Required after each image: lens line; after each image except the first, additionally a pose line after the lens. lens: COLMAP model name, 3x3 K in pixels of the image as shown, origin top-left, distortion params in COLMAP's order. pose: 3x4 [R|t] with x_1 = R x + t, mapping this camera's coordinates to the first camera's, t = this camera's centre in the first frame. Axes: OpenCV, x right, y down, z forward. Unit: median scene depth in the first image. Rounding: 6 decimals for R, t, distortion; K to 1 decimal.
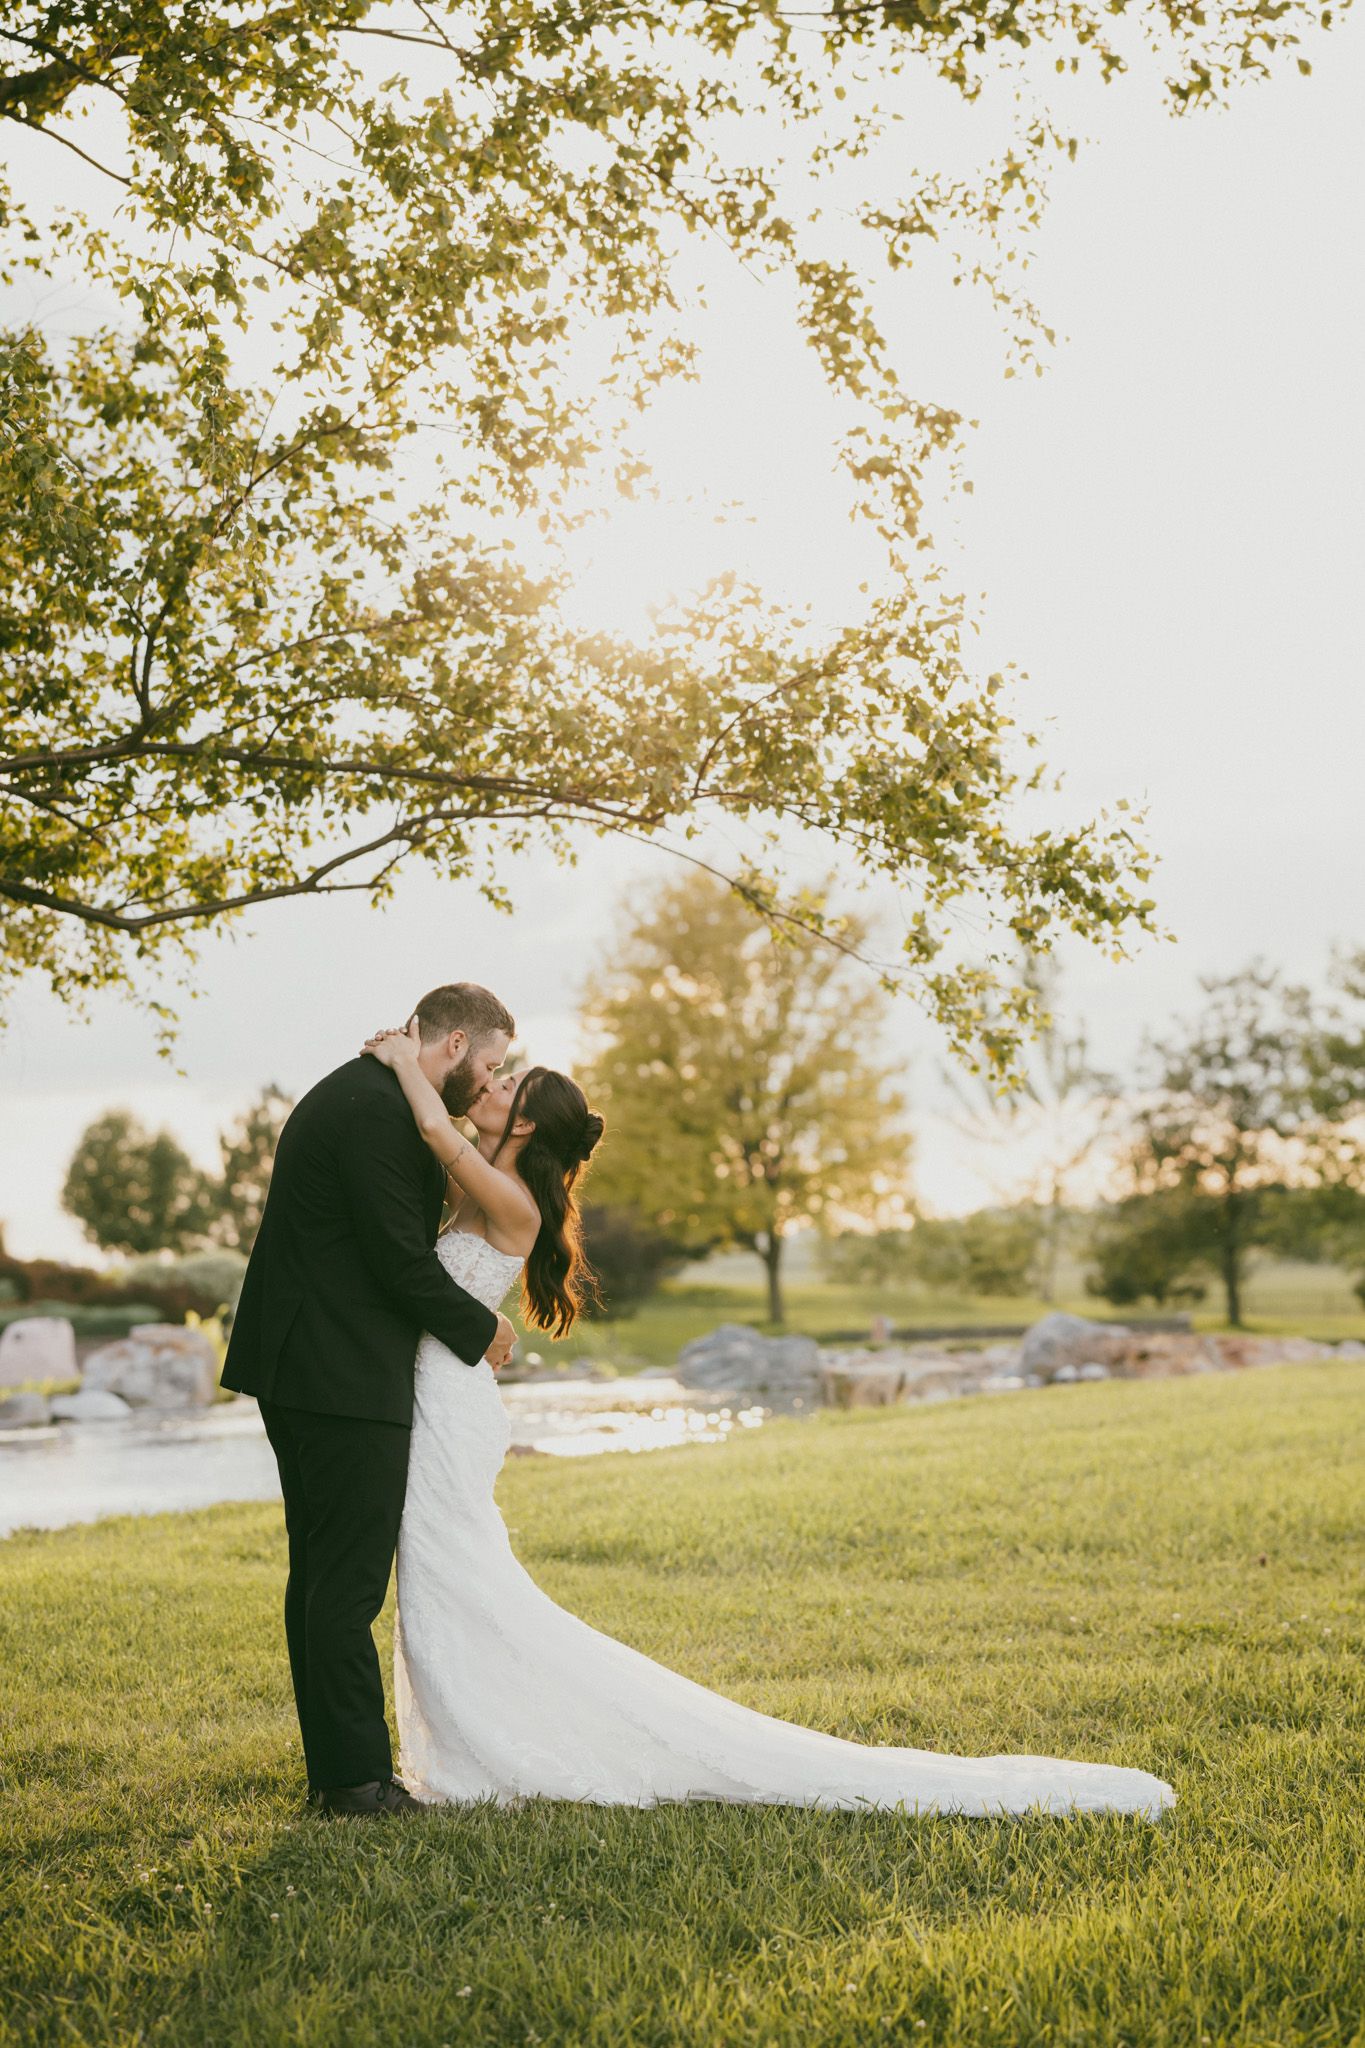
lens RADIAL K [[5186.6, 0, 663.1], [0, 5186.6, 1033.9], [0, 0, 1]] dist [0.316470, 0.000000]
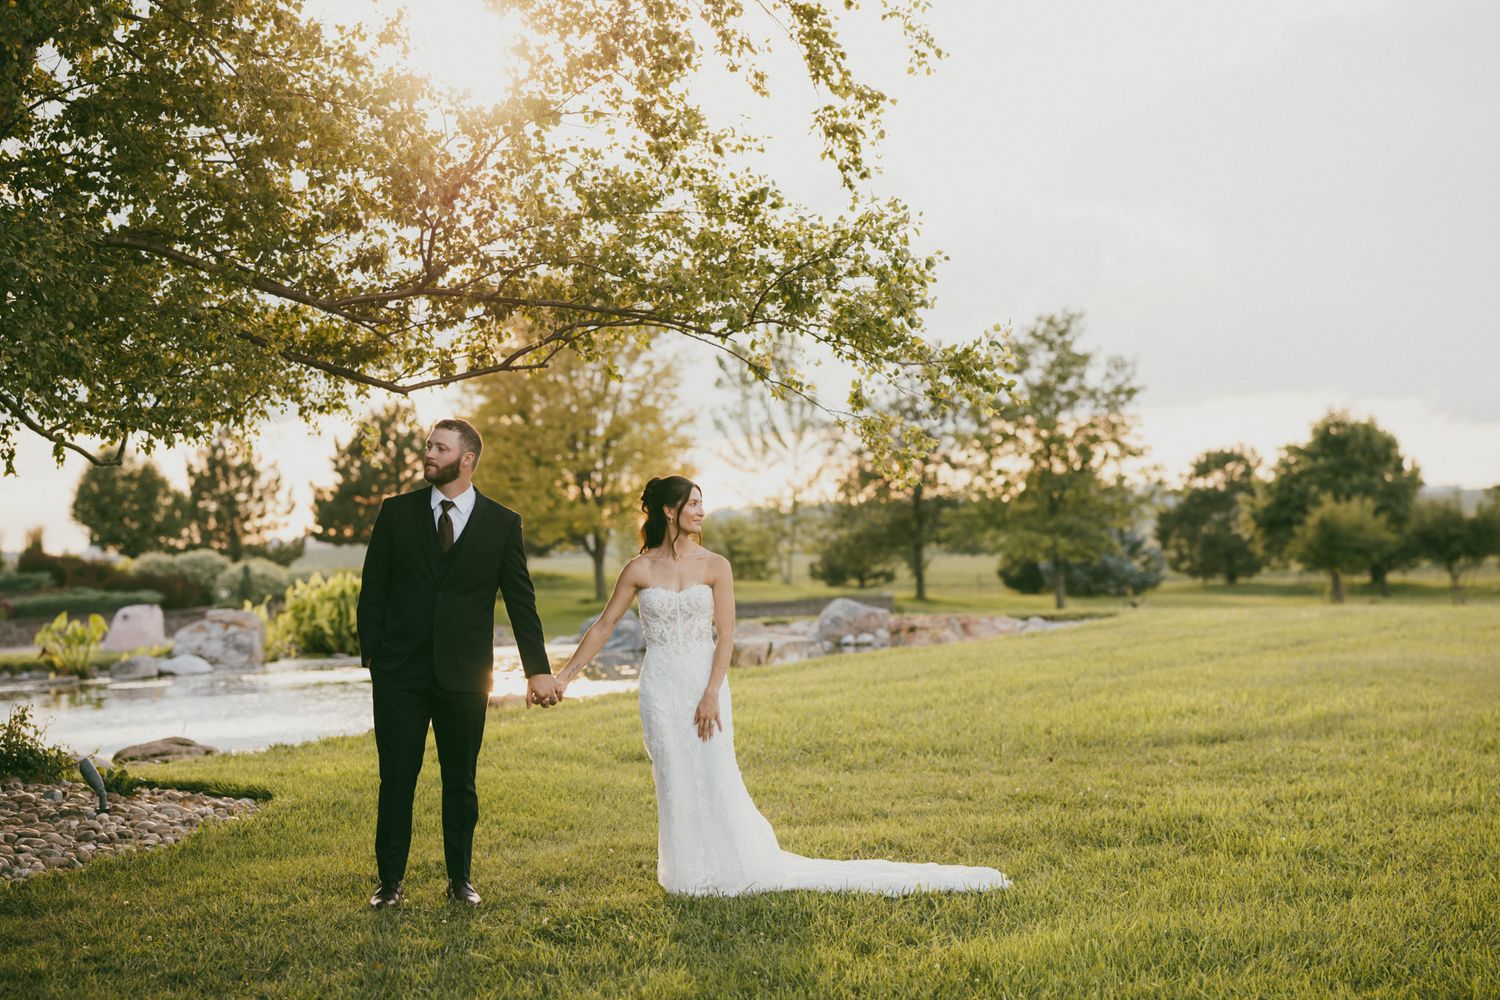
lens RADIAL K [[3798.8, 0, 759.6], [0, 3798.8, 496.7], [0, 0, 1]] dist [0.316470, 0.000000]
pose [[0.997339, -0.001594, 0.072887, -0.069403], [-0.000567, 0.999561, 0.029617, -0.020821], [-0.072903, -0.029580, 0.996900, -0.225788]]
